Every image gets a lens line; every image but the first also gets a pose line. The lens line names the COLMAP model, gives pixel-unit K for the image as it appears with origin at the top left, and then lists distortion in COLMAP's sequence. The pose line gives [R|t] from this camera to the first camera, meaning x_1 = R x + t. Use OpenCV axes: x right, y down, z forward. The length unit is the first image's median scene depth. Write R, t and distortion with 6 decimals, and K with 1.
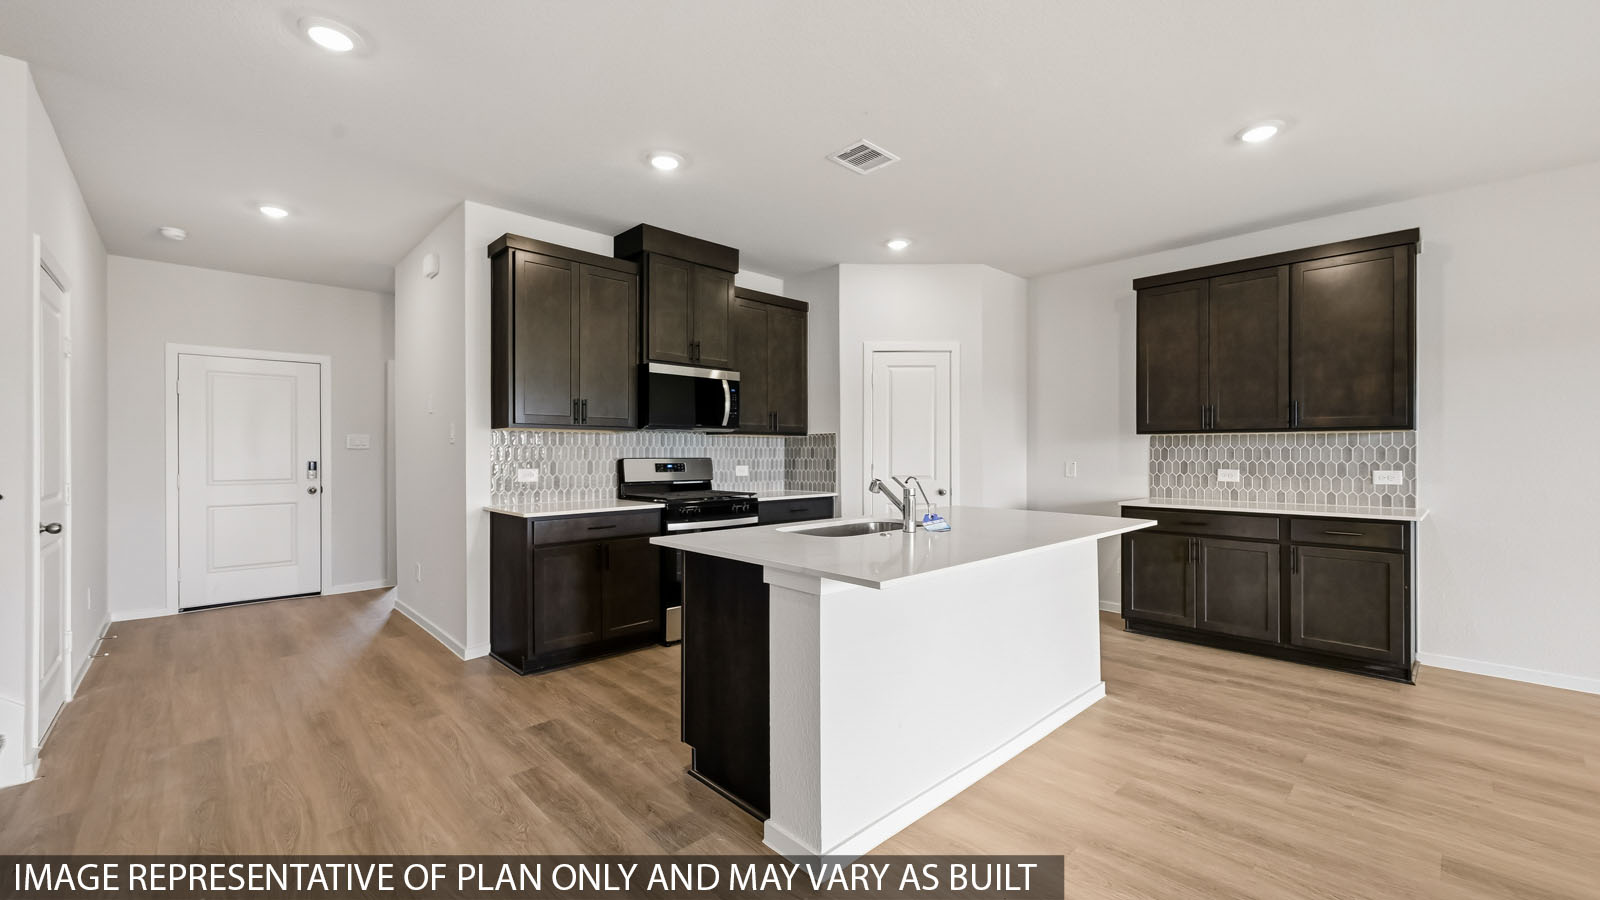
lens RADIAL K [[633.3, 0, 798.6], [0, 633.3, 456.0], [0, 0, 1]] dist [-0.001011, 0.000002]
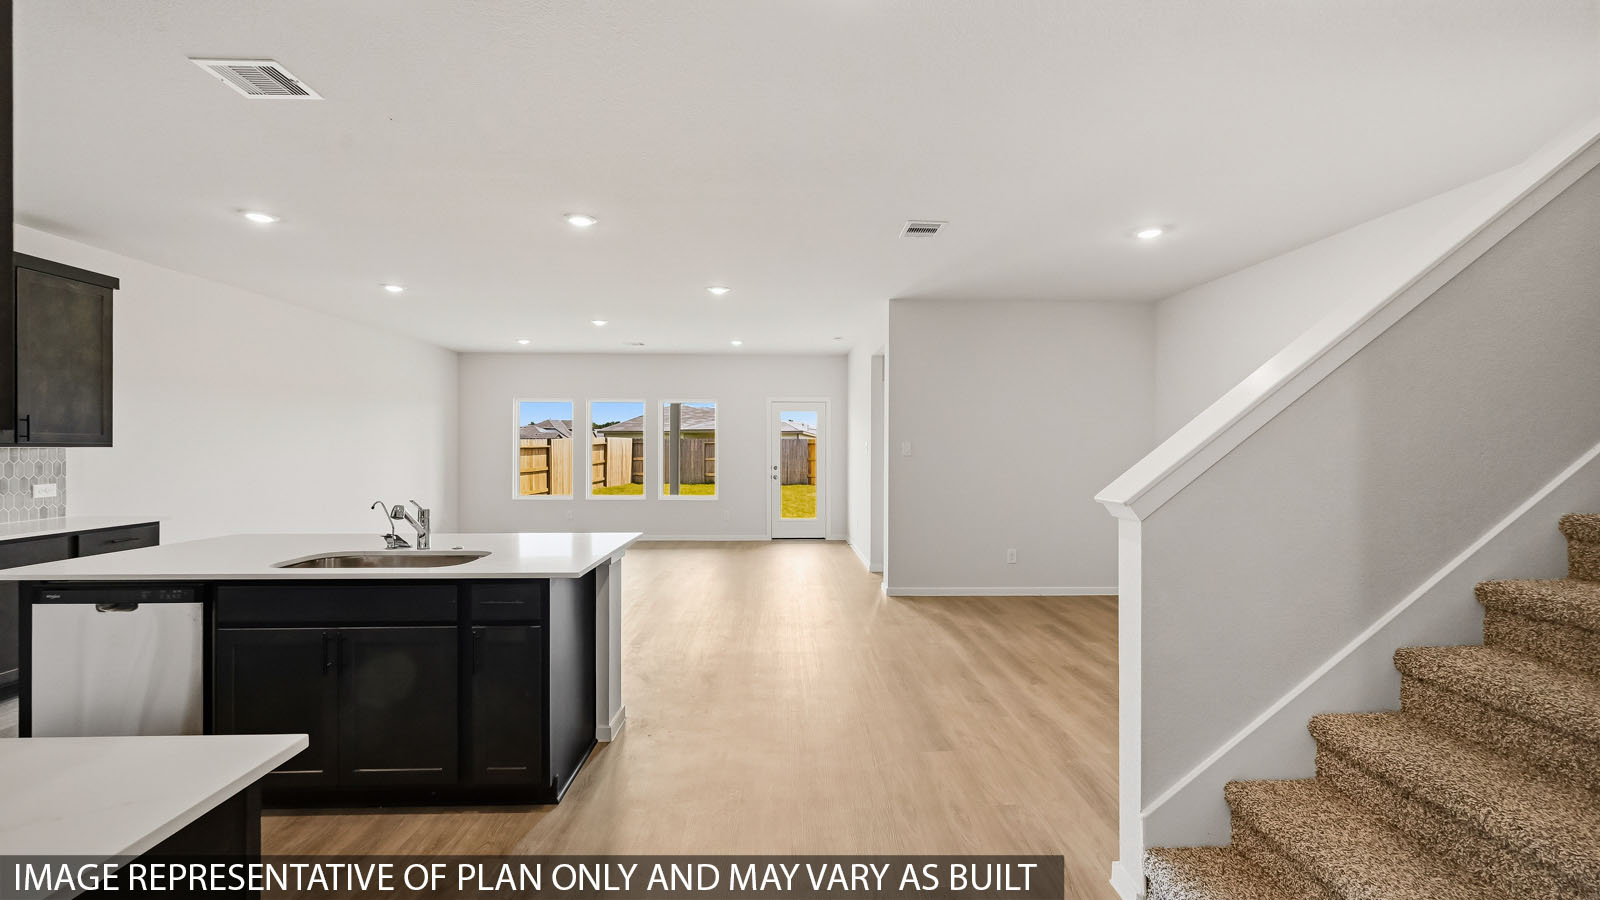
lens RADIAL K [[633.3, 0, 796.6], [0, 633.3, 449.3], [0, 0, 1]] dist [-0.001011, 0.000002]
pose [[-0.740729, 0.002797, 0.671798, -0.640033], [0.003428, 0.999994, -0.000383, -0.027300], [-0.671795, 0.002019, -0.740734, 0.841233]]
